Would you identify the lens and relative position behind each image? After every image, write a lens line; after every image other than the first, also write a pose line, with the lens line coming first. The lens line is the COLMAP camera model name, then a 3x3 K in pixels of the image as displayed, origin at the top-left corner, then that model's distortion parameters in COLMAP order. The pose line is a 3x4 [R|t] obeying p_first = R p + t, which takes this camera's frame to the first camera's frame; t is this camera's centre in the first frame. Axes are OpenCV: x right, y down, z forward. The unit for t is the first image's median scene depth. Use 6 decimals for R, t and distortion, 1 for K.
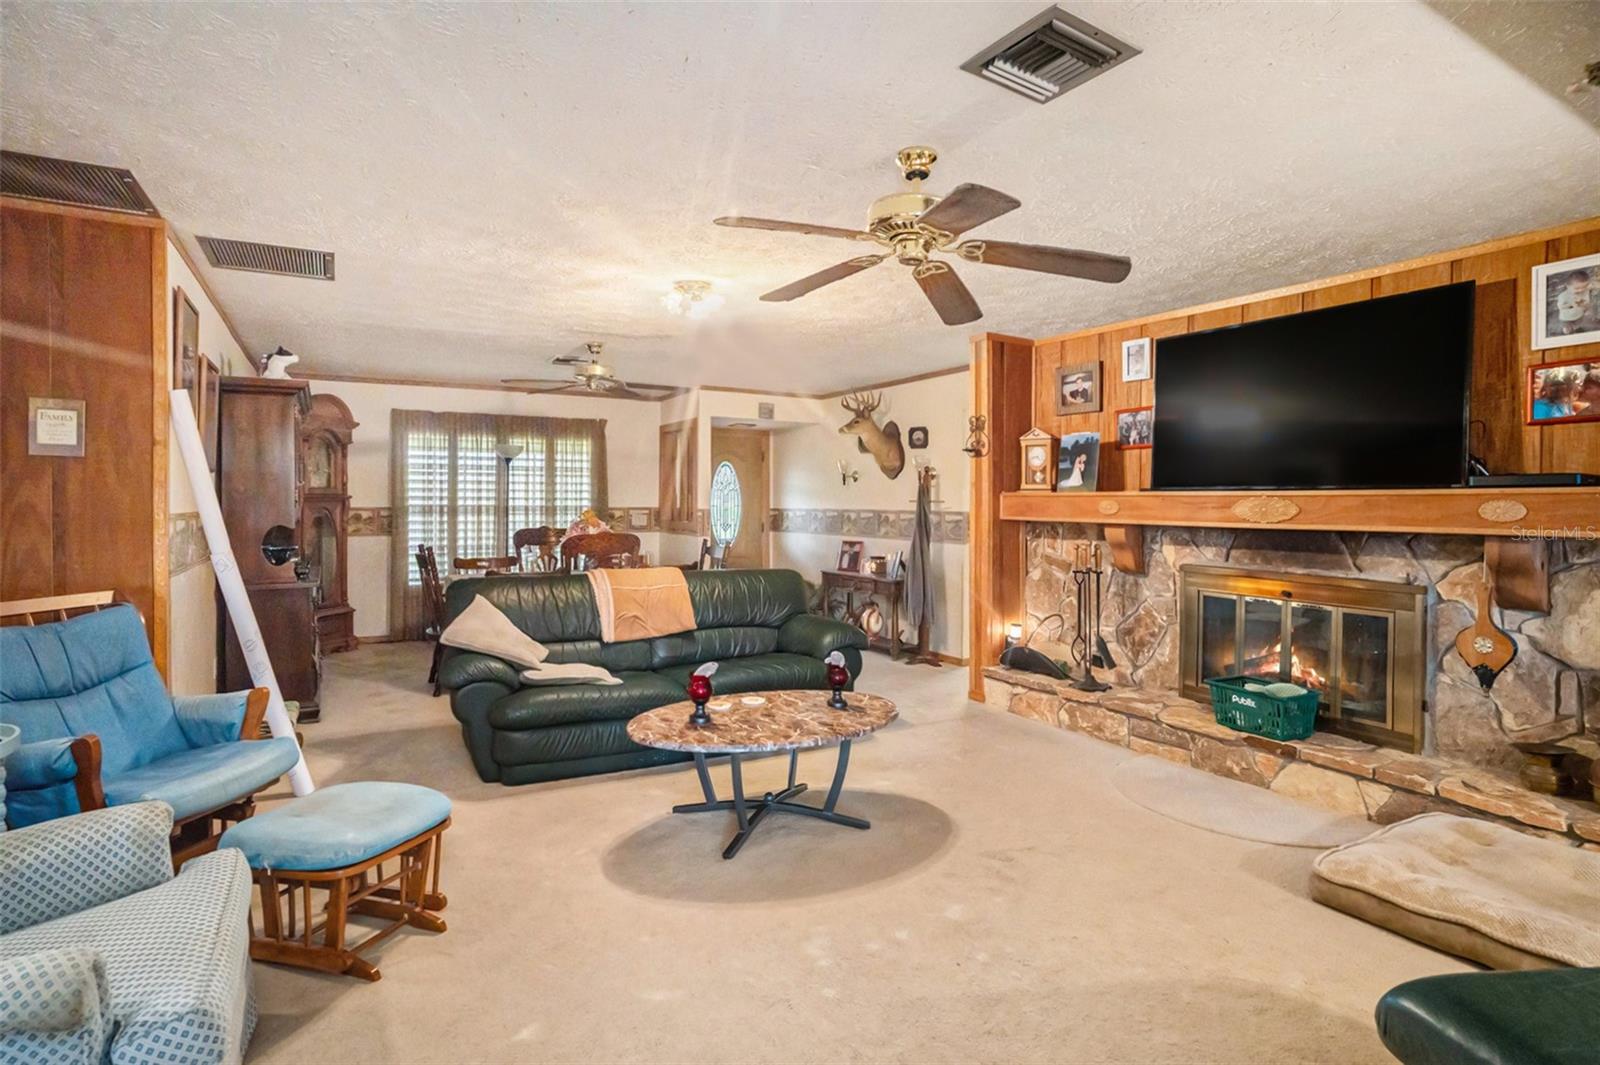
lens RADIAL K [[811.5, 0, 792.3], [0, 811.5, 542.0], [0, 0, 1]] dist [-0.069389, 0.028250]
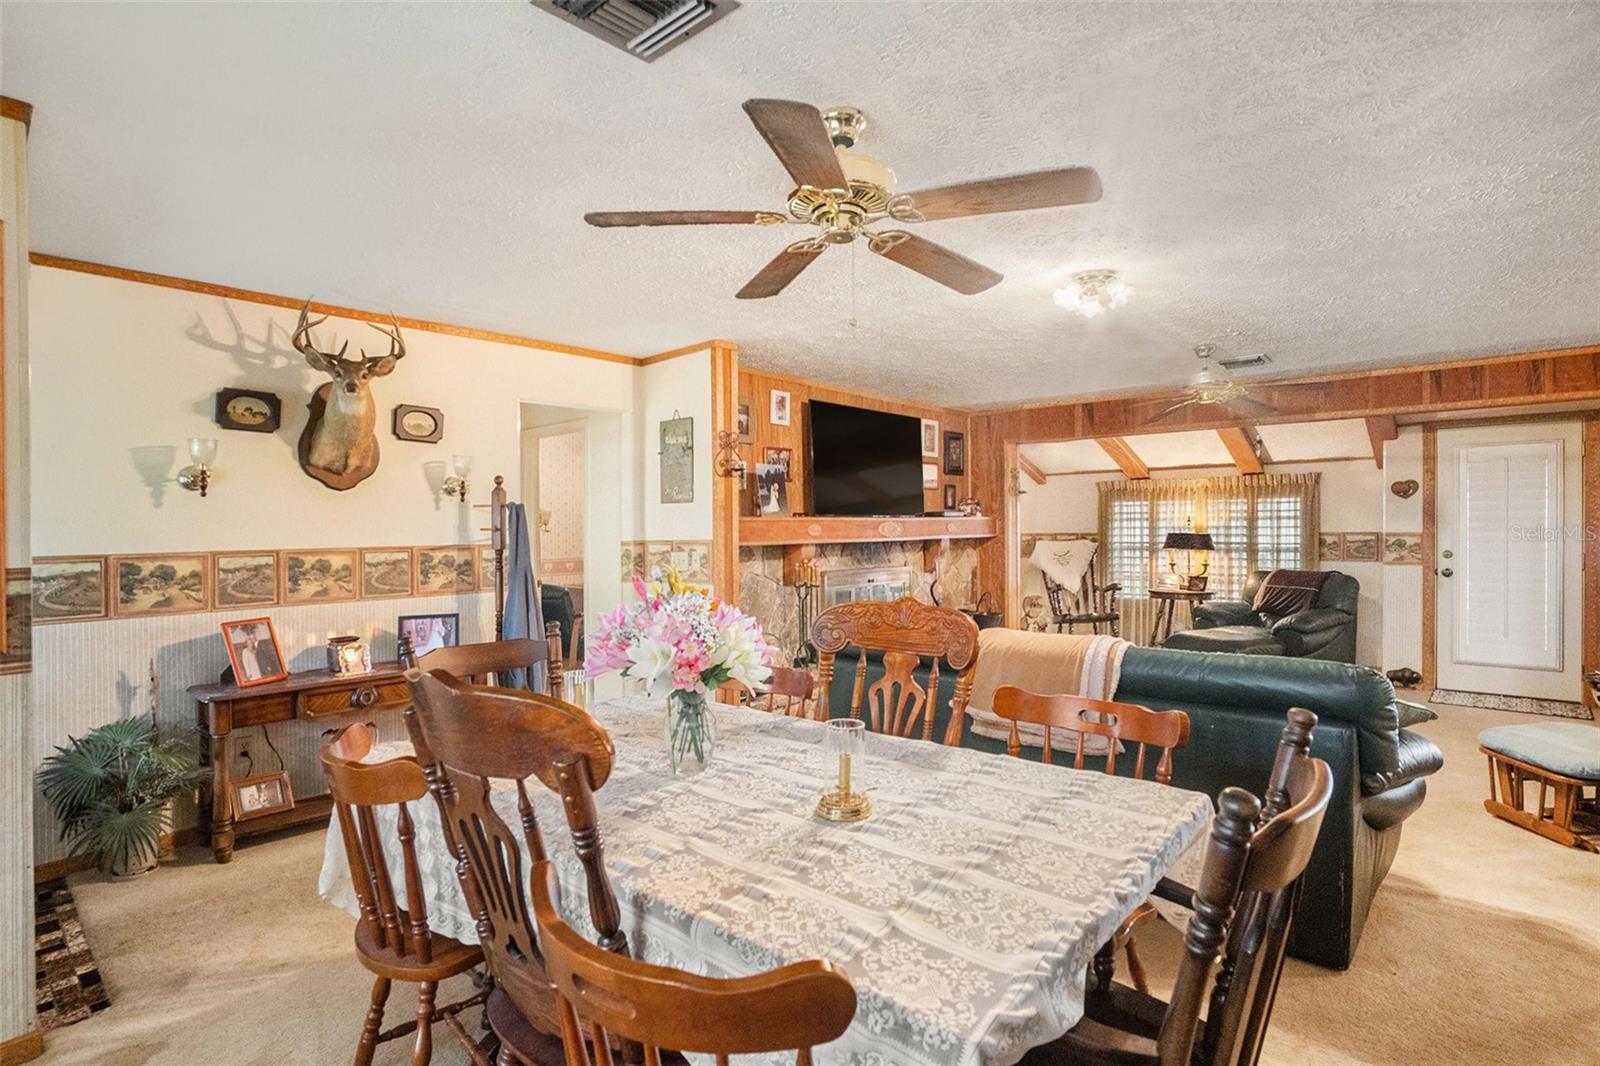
lens RADIAL K [[811.5, 0, 772.6], [0, 811.5, 523.0], [0, 0, 1]] dist [-0.069389, 0.028250]
pose [[-0.300989, -0.001184, 0.953627, -0.763402], [0.053526, 0.998402, 0.018133, -0.080492], [-0.952124, 0.056502, -0.300444, 1.442167]]
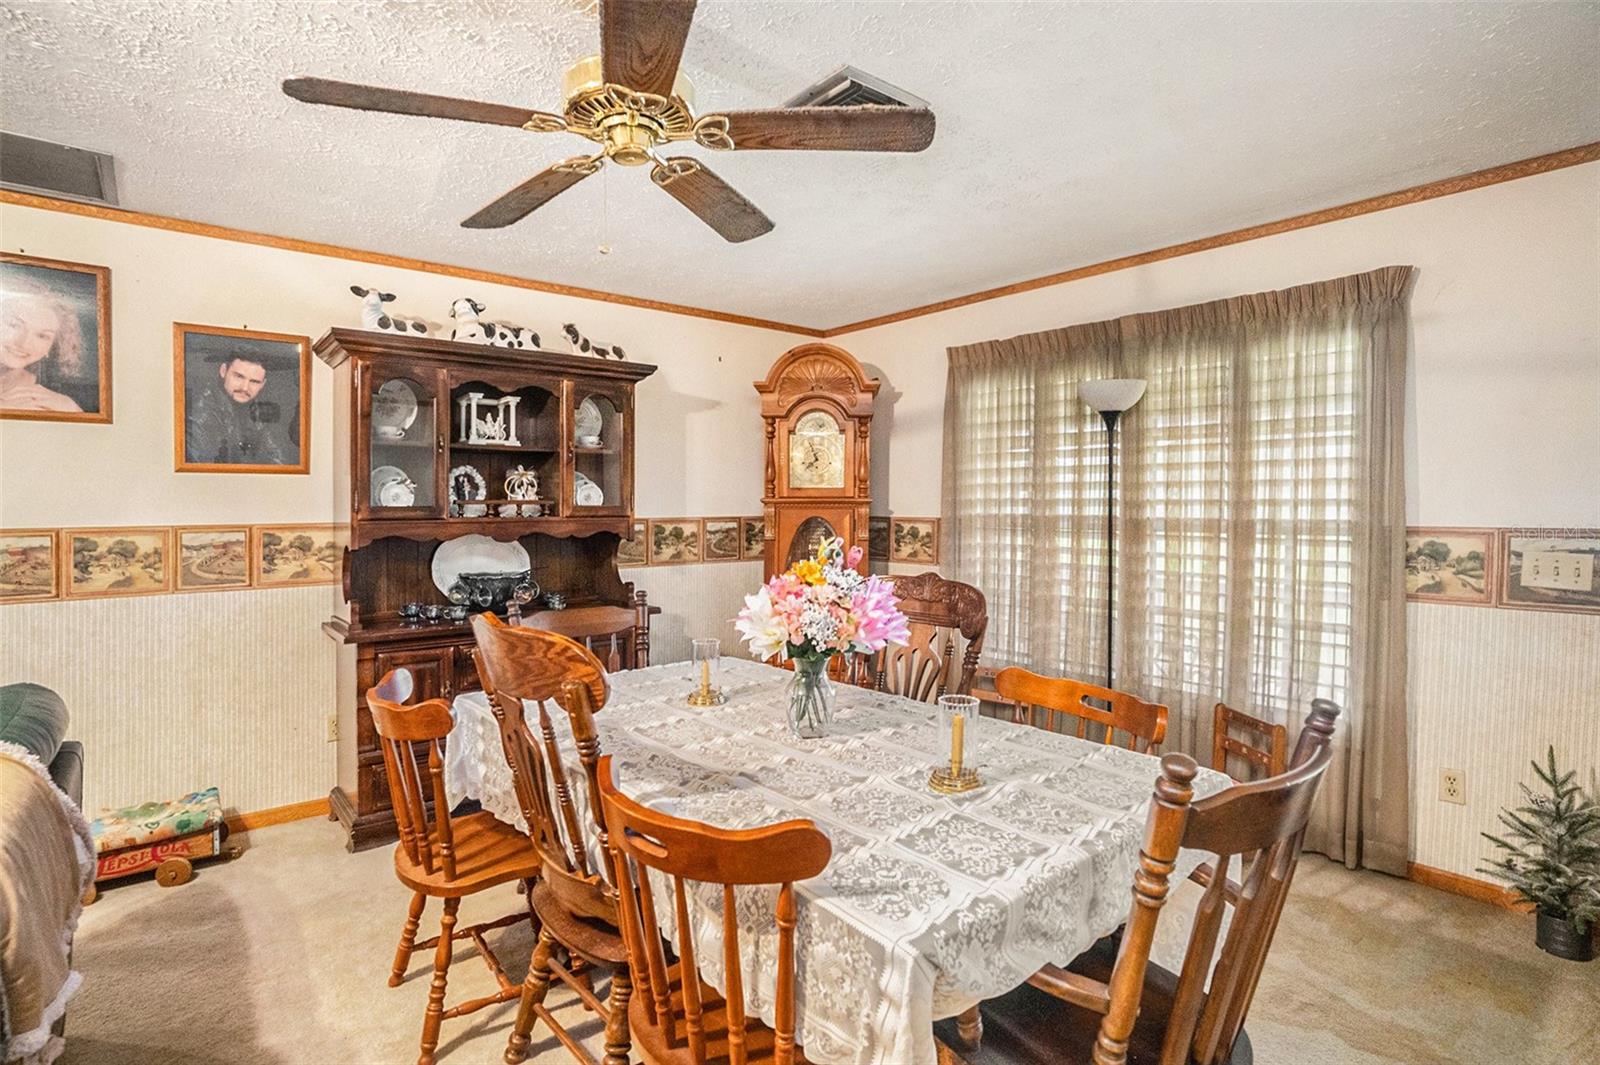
lens RADIAL K [[811.5, 0, 753.9], [0, 811.5, 544.5], [0, 0, 1]] dist [-0.069389, 0.028250]
pose [[0.159481, 0.041254, -0.986339, 0.093673], [-0.045295, 0.998380, 0.034434, -0.062906], [0.986161, 0.039185, 0.161091, 1.251599]]
